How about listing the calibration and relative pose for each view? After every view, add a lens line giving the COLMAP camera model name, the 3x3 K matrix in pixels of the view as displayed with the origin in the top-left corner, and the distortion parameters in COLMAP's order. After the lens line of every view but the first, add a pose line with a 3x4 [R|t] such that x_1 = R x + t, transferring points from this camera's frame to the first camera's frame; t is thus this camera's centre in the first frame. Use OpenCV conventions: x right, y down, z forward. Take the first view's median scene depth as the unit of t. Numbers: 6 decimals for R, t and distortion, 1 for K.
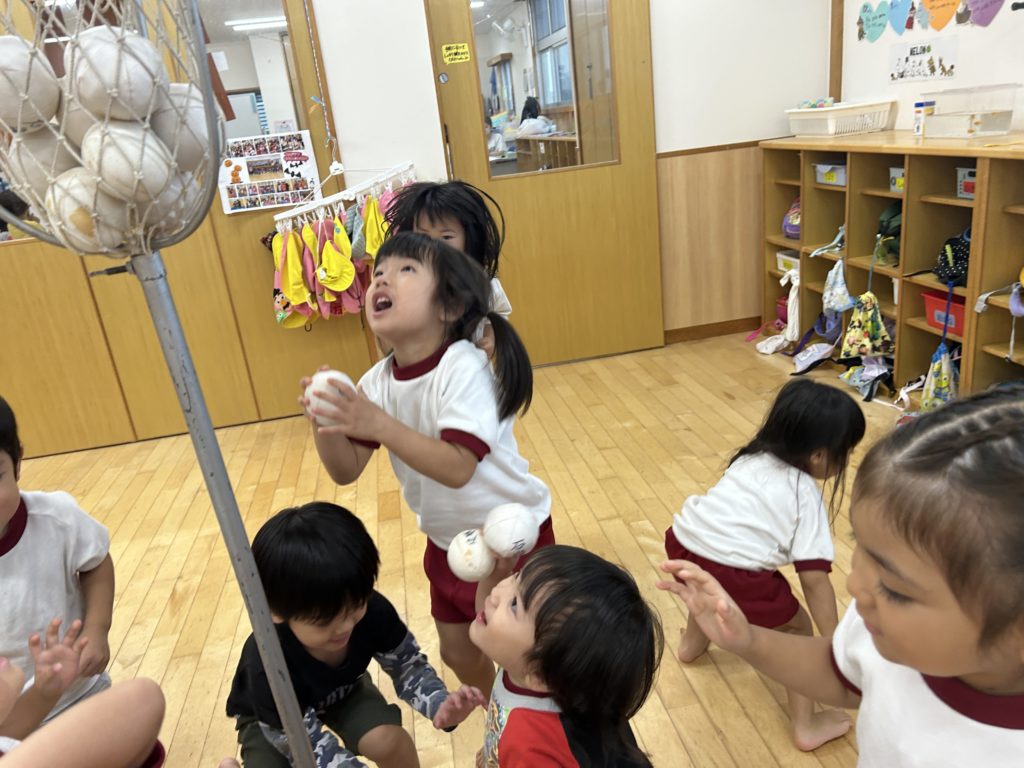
lens RADIAL K [[783.3, 0, 498.7], [0, 783.3, 383.5], [0, 0, 1]] dist [0.047529, -0.059069]
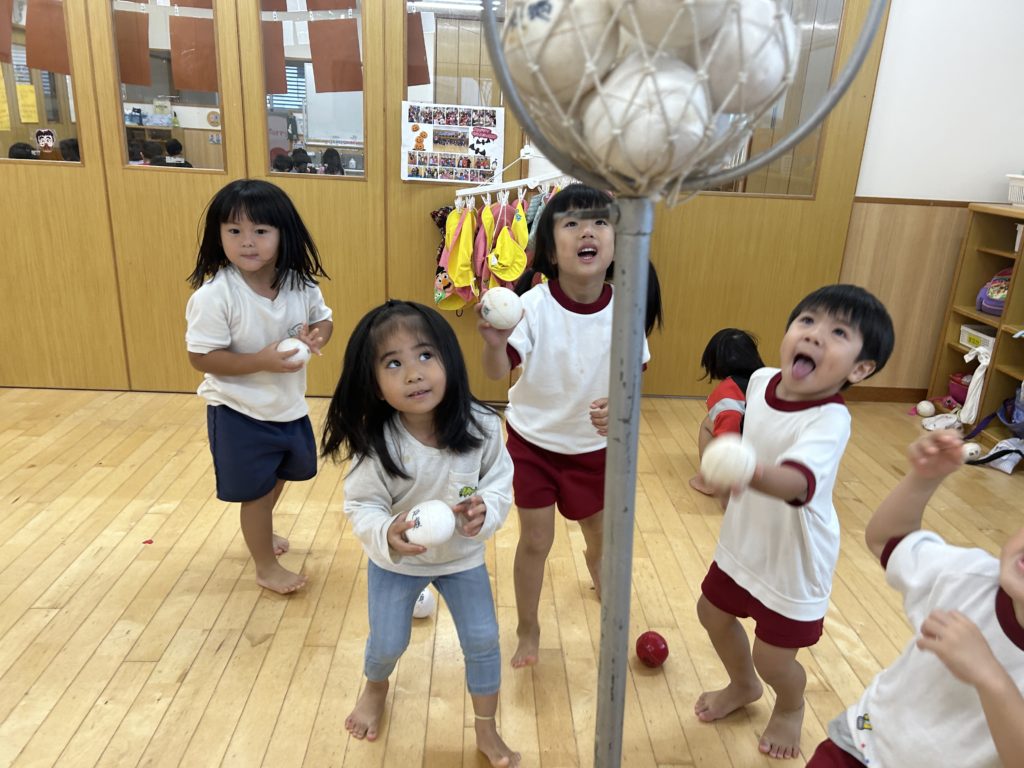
lens RADIAL K [[779.7, 0, 512.0], [0, 779.7, 384.0], [0, 0, 1]] dist [0.059634, -0.057032]
pose [[0.980321, 0.189308, -0.055981, -0.118079], [-0.189948, 0.981774, -0.006293, 0.008007], [0.053769, 0.016802, 0.998412, 0.066423]]
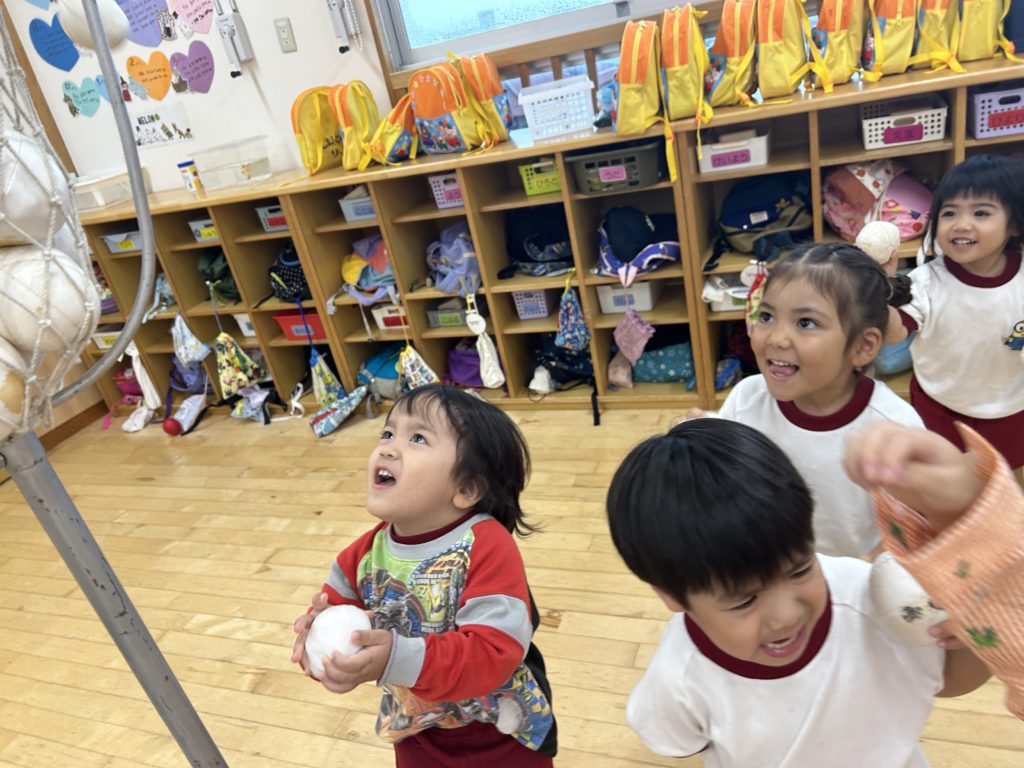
lens RADIAL K [[775.0, 0, 536.4], [0, 775.0, 387.4], [0, 0, 1]] dist [-0.004600, -0.006060]
pose [[0.488050, -0.359327, 0.795419, -0.187881], [0.414815, 0.897316, 0.150838, -0.030079], [-0.767942, 0.256336, 0.586989, 0.062155]]
